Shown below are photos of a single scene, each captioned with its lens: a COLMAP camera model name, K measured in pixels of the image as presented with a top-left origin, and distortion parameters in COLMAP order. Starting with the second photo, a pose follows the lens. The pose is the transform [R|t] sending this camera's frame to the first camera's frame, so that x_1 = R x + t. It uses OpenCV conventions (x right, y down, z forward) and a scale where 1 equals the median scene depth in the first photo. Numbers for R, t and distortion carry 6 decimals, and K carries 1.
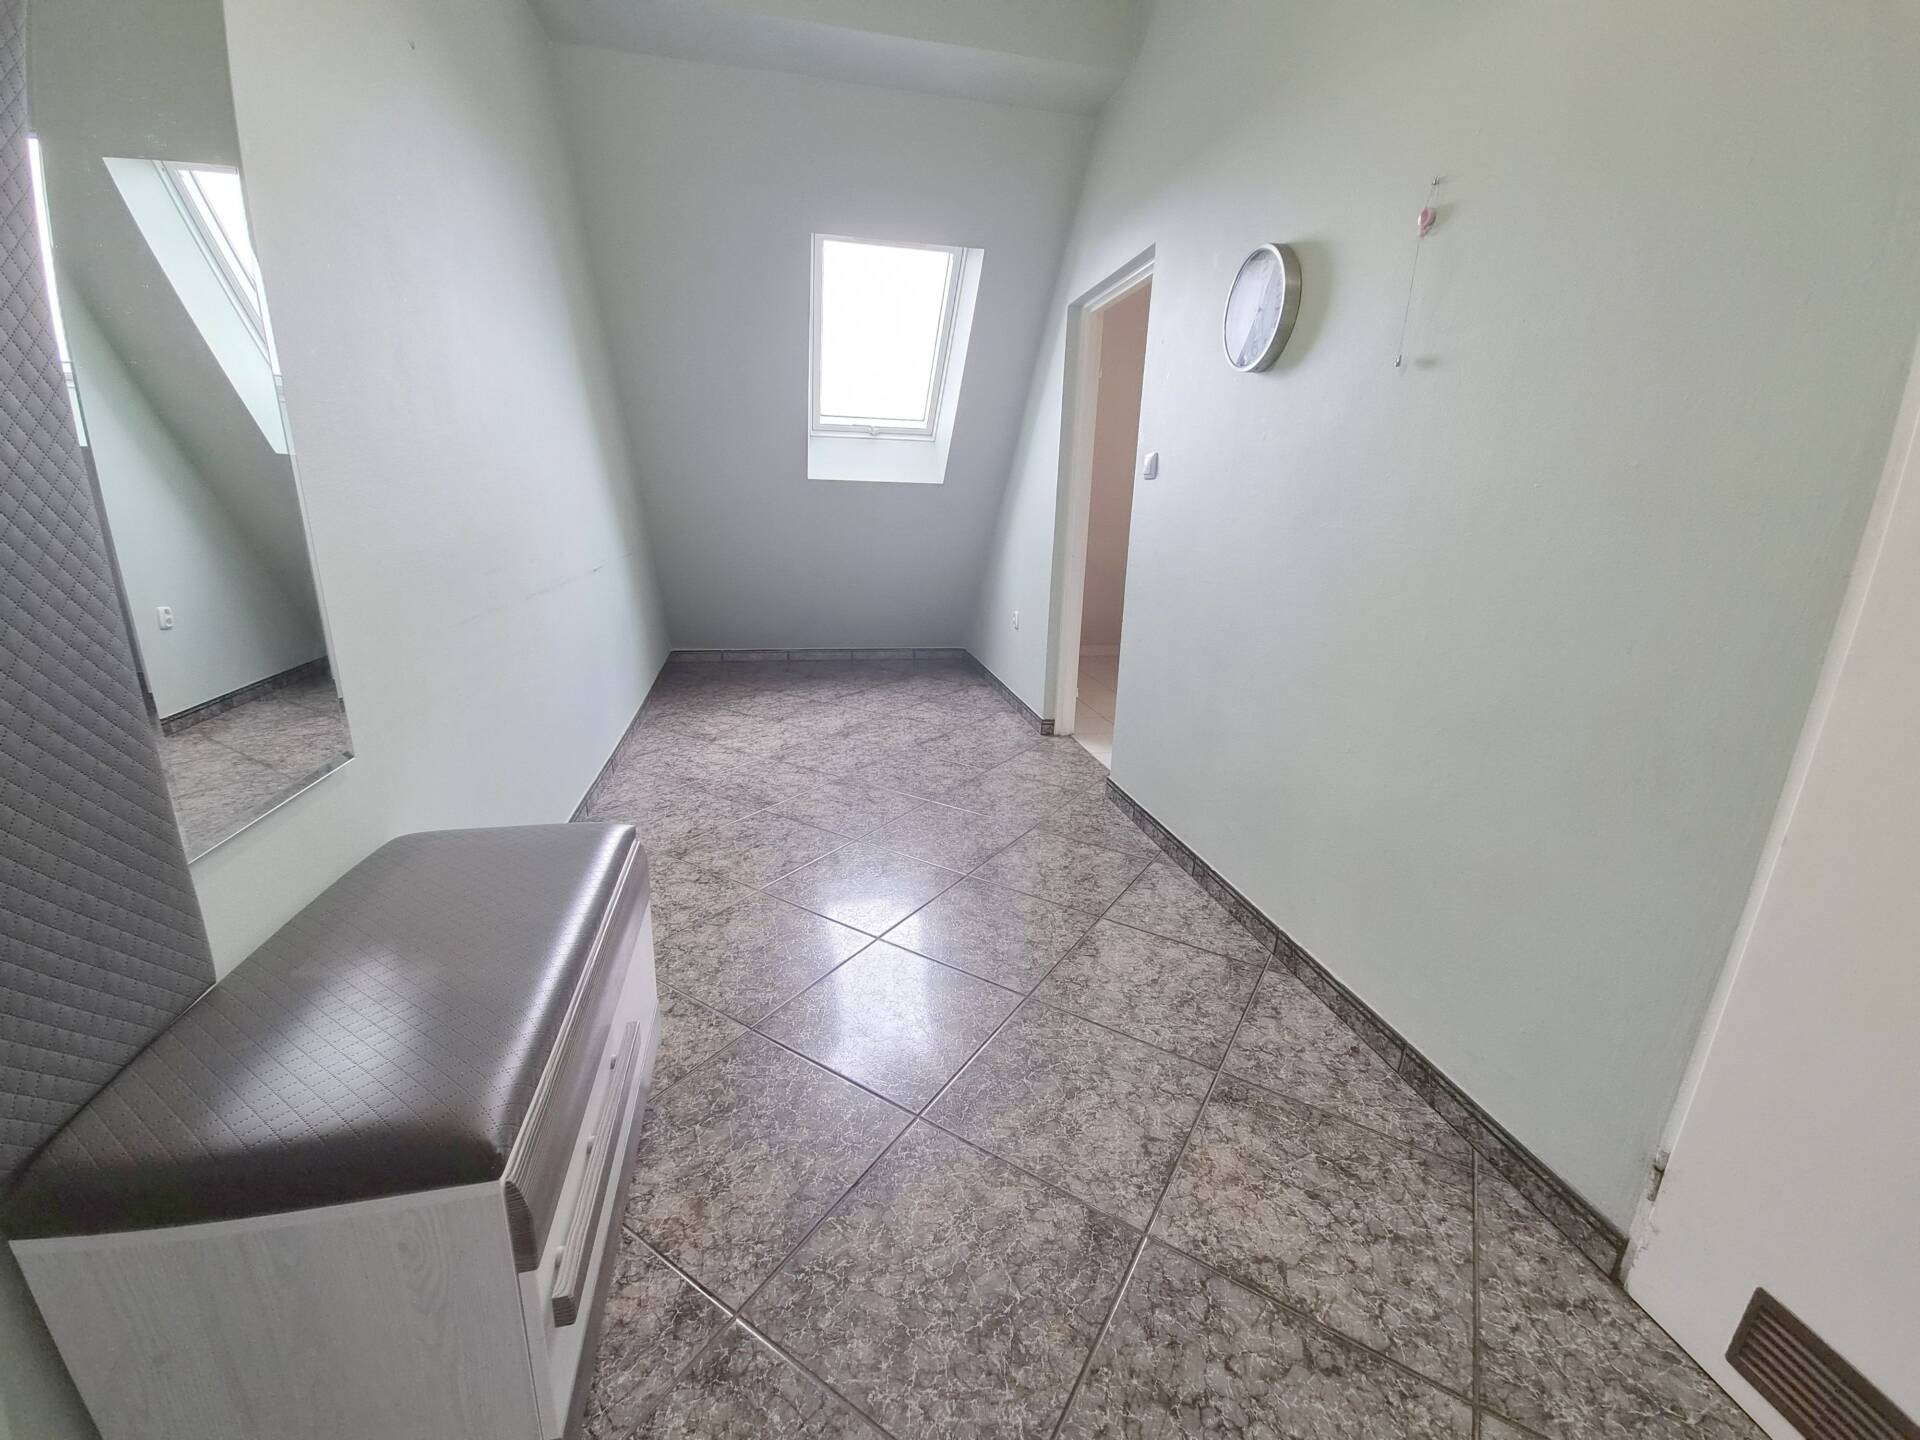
lens RADIAL K [[781.2, 0, 959.5], [0, 781.2, 716.8], [0, 0, 1]] dist [0.002045, 0.000144]
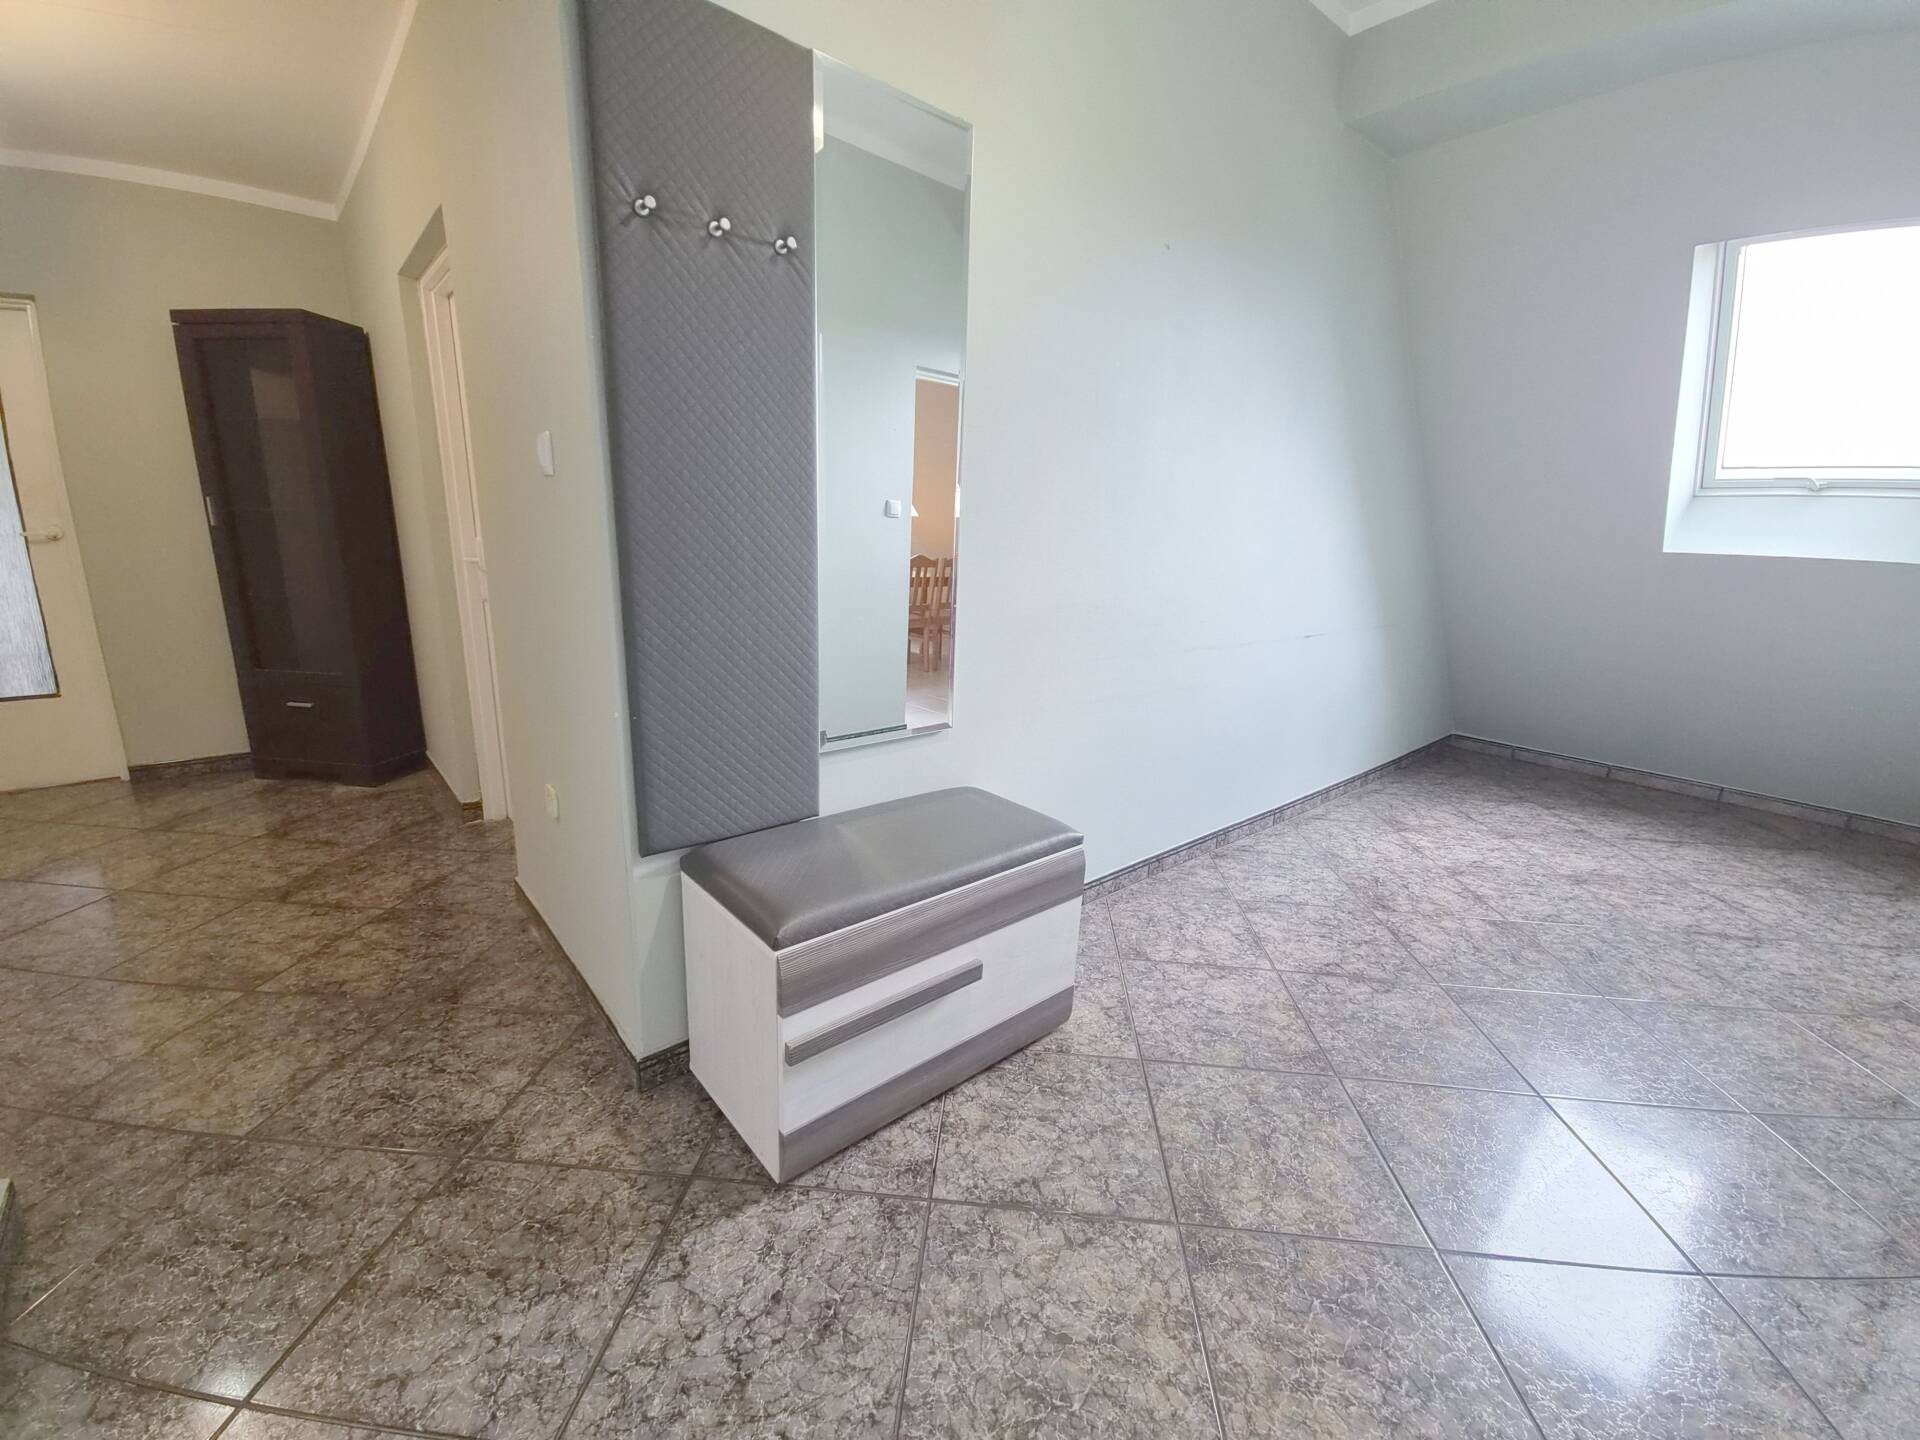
lens RADIAL K [[781.2, 0, 959.5], [0, 781.2, 716.8], [0, 0, 1]] dist [0.002045, 0.000144]
pose [[0.463500, 0.195615, -0.864235, 0.606170], [-0.261215, 0.962150, 0.077685, -0.096830], [0.846720, 0.189744, 0.497054, 0.221874]]
